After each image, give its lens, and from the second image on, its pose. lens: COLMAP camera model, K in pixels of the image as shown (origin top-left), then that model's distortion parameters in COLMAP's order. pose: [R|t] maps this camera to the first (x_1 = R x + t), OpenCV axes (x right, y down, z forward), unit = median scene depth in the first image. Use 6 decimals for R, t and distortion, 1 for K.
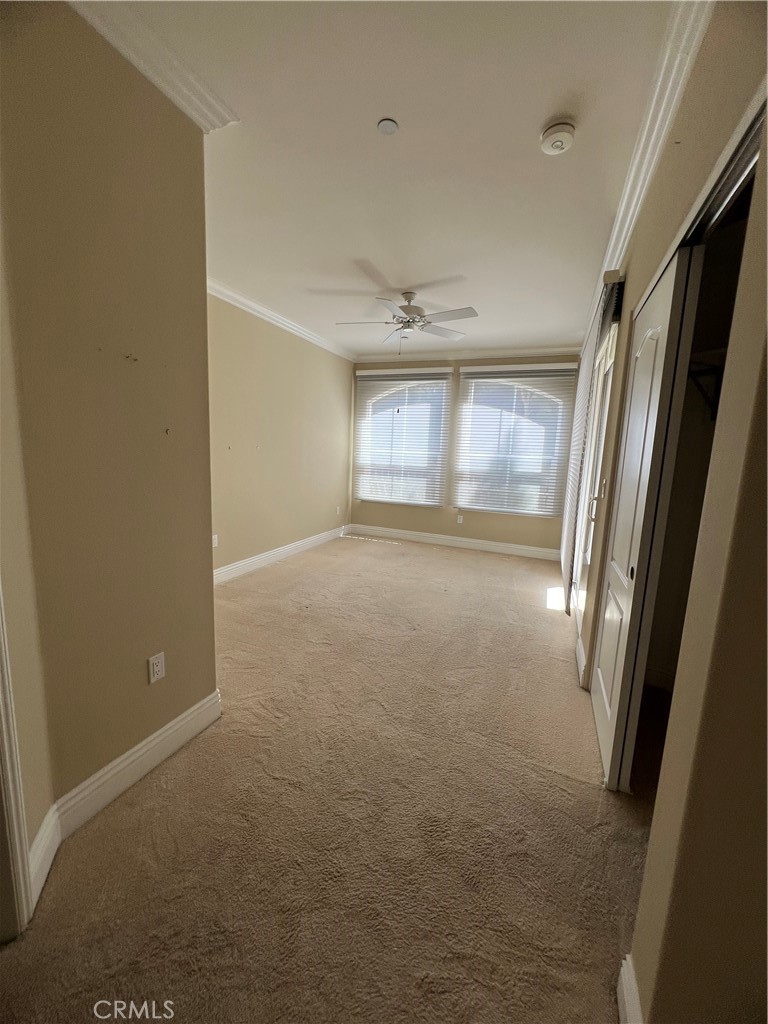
lens RADIAL K [[409.4, 0, 381.4], [0, 409.4, 512.5], [0, 0, 1]] dist [-0.005961, 0.002499]
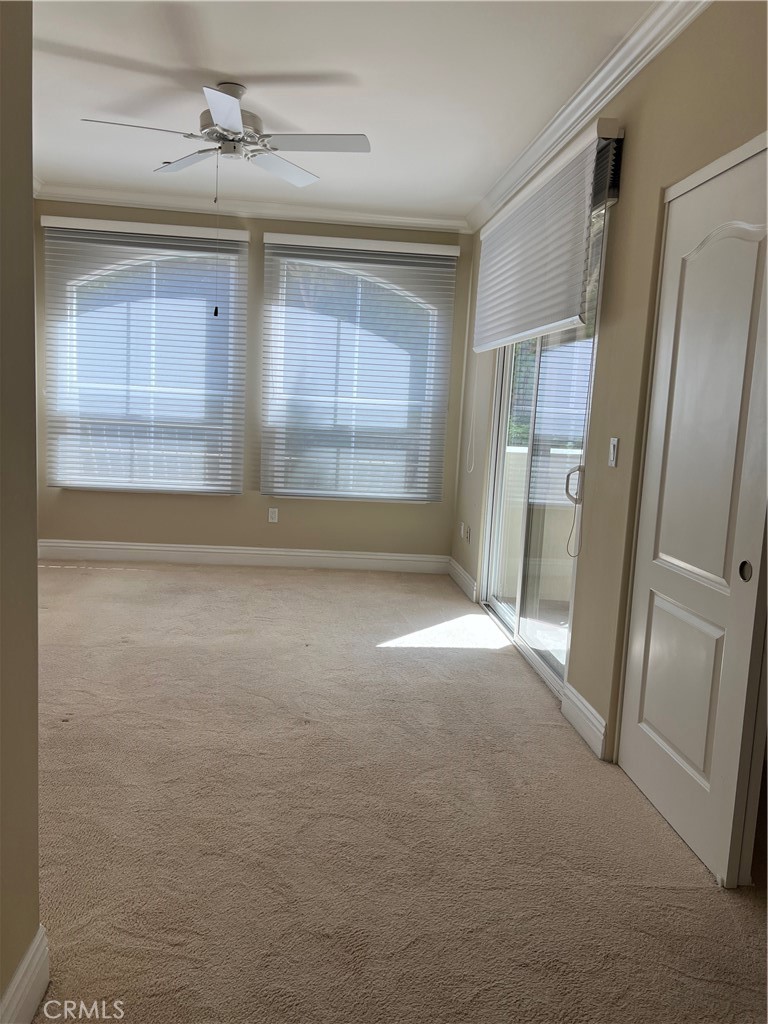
lens RADIAL K [[765.9, 0, 376.5], [0, 765.9, 512.2], [0, 0, 1]] dist [0.061448, -0.071999]
pose [[0.891718, -0.059845, 0.448617, -0.154363], [0.053572, 0.998208, 0.026674, -0.007797], [-0.449409, 0.000247, 0.893326, 0.026197]]
